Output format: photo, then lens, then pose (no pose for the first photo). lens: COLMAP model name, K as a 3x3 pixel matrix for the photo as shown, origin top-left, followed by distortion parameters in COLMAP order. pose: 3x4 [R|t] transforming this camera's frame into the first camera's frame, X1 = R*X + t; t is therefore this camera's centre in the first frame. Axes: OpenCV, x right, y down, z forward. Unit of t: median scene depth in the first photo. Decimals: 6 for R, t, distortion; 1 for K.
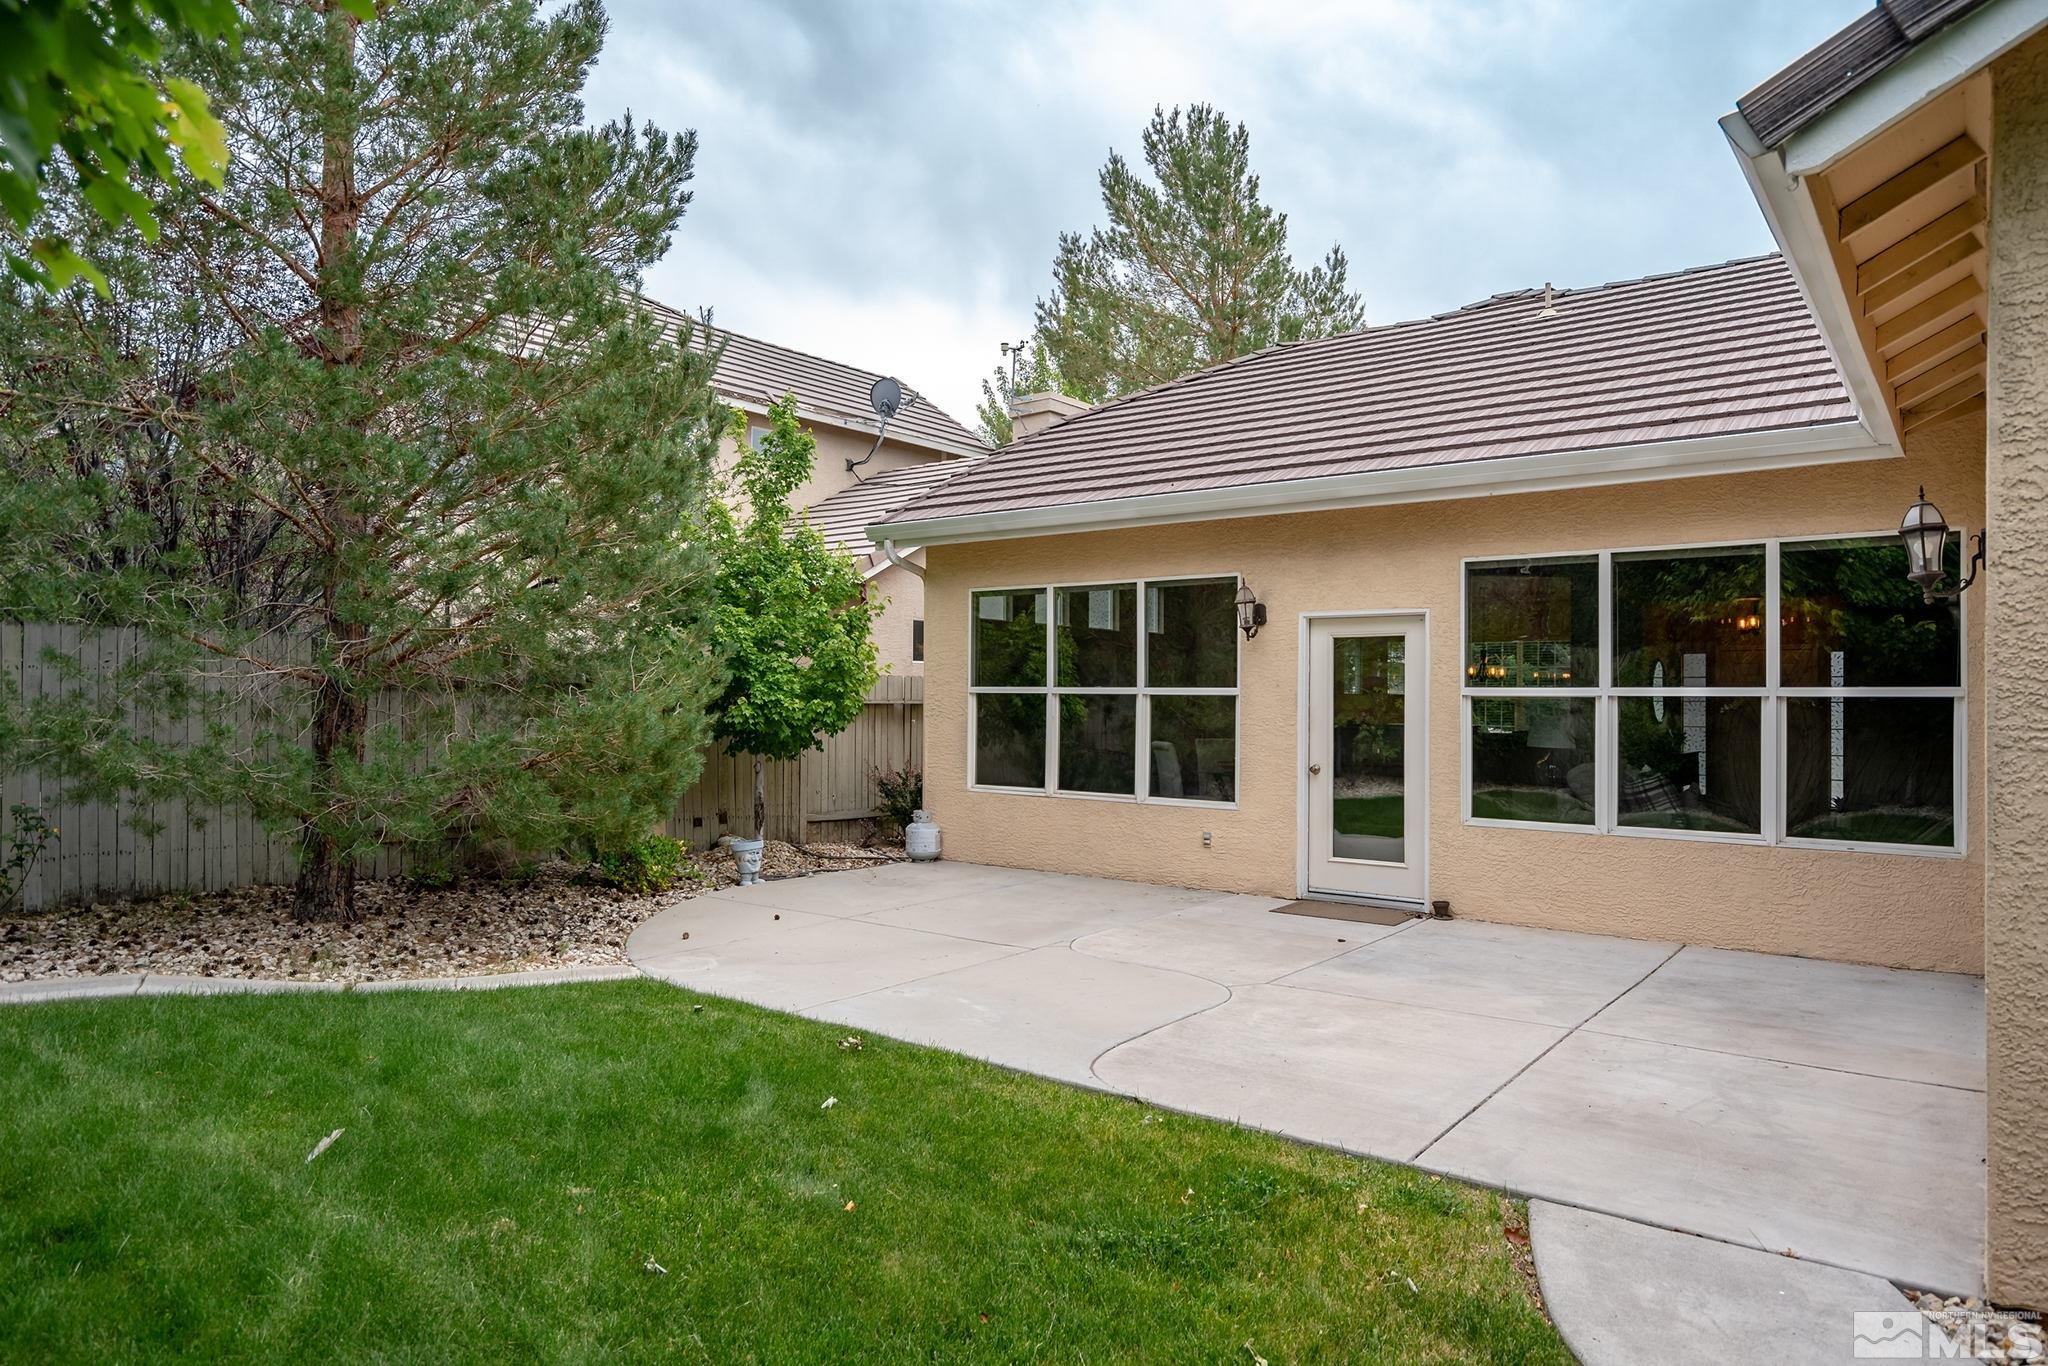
lens RADIAL K [[1208.6, 0, 1024.0], [0, 1208.6, 683.0], [0, 0, 1]] dist [-0.000236, -0.000372]
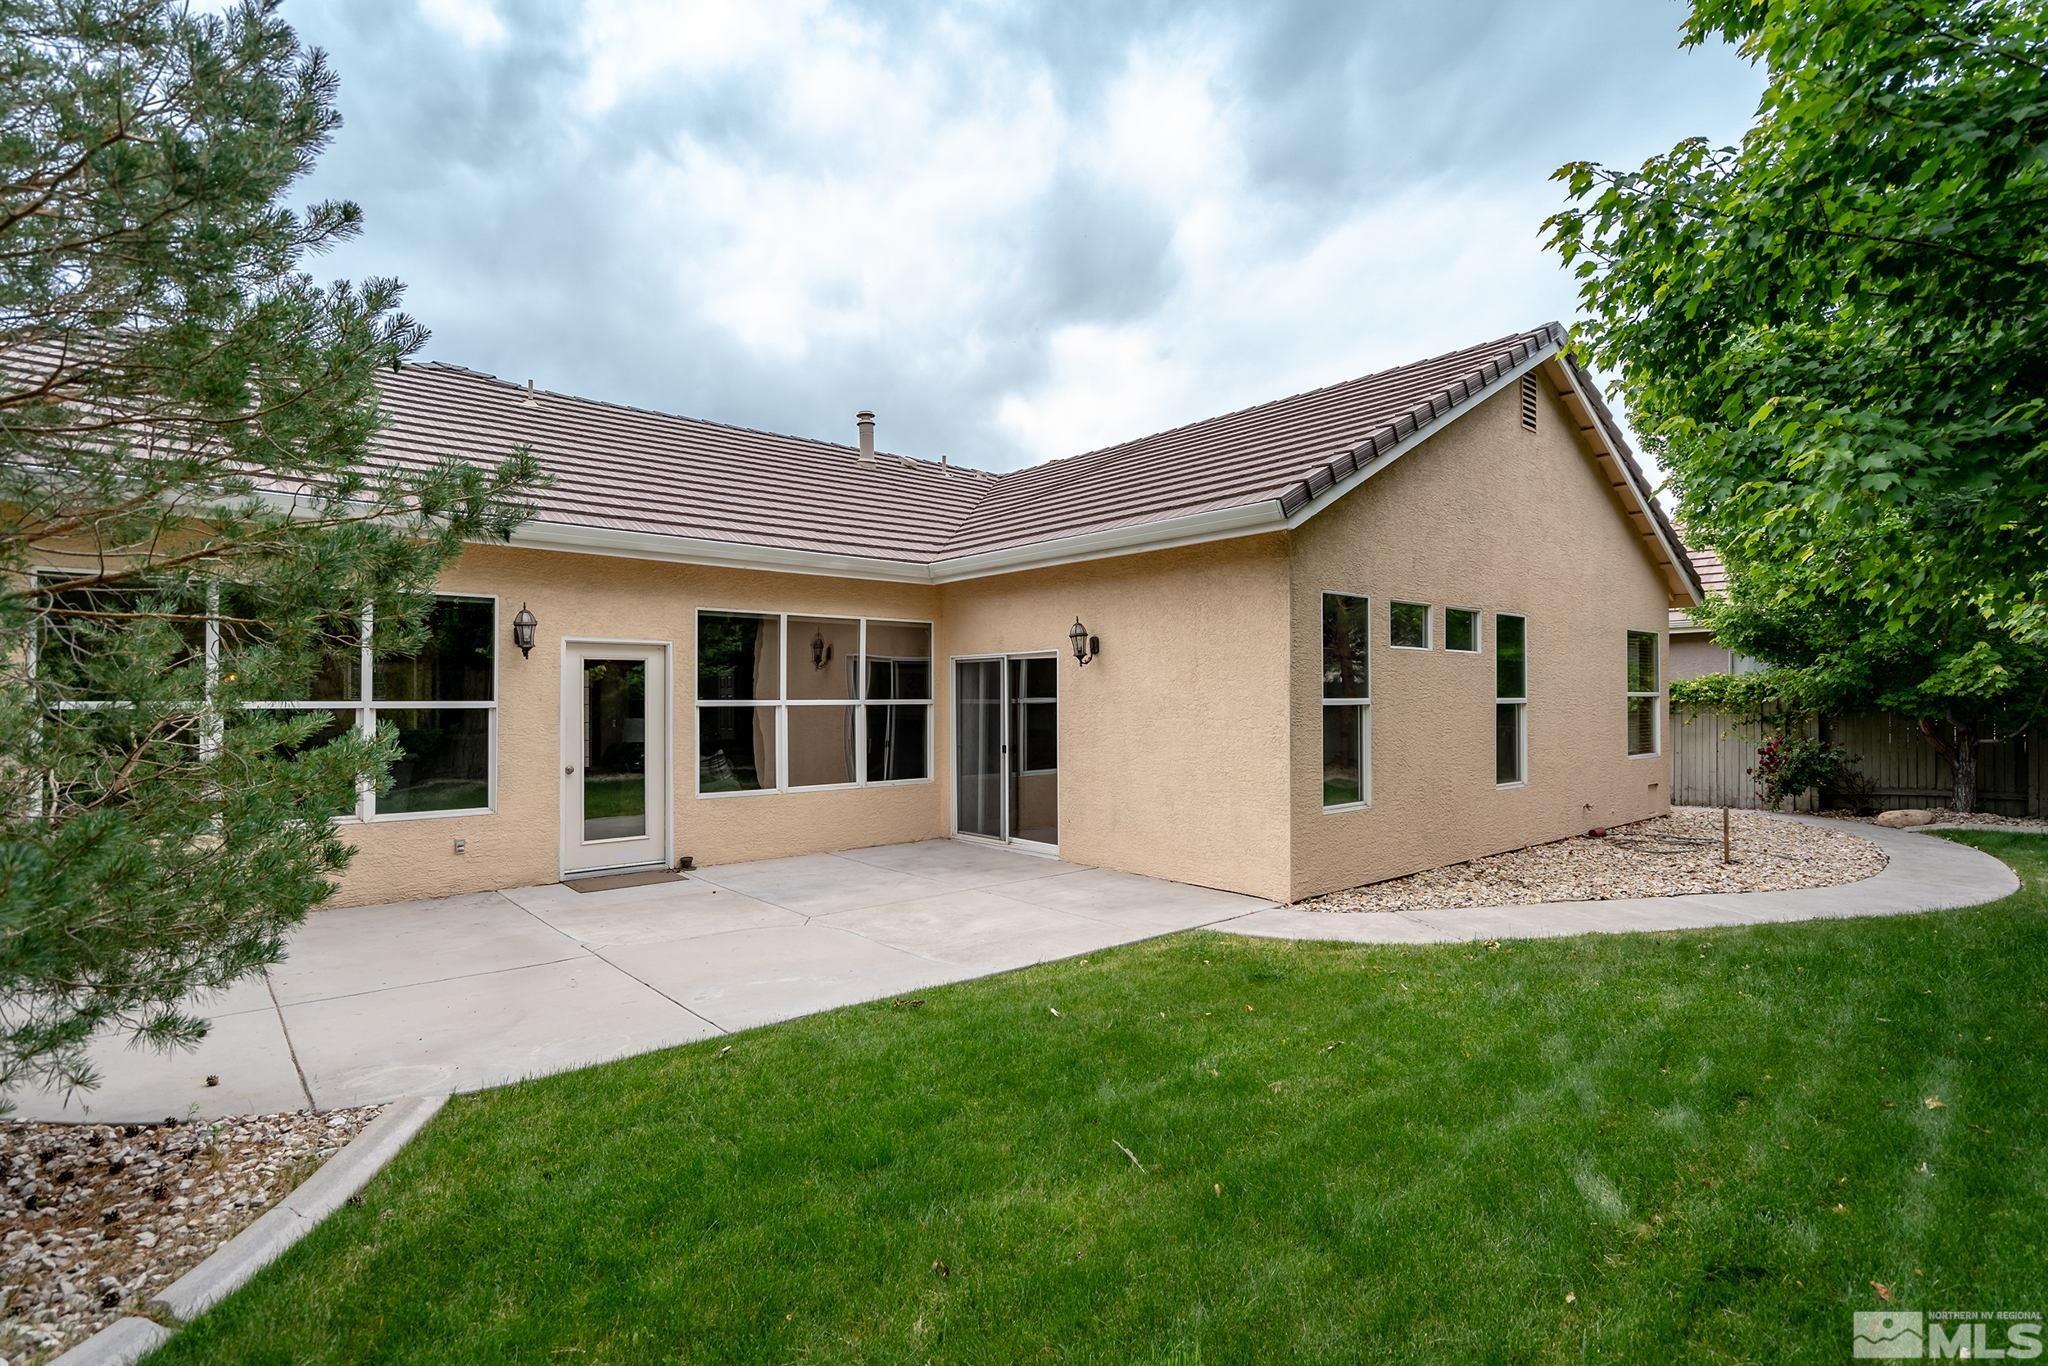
lens RADIAL K [[974.2, 0, 953.0], [0, 974.2, 689.7], [0, 0, 1]] dist [-0.001011, -0.000077]
pose [[0.249384, 0.004445, 0.968394, -0.643865], [-0.004118, 0.999985, -0.003529, -0.005488], [-0.968396, -0.003107, 0.249399, 0.435017]]
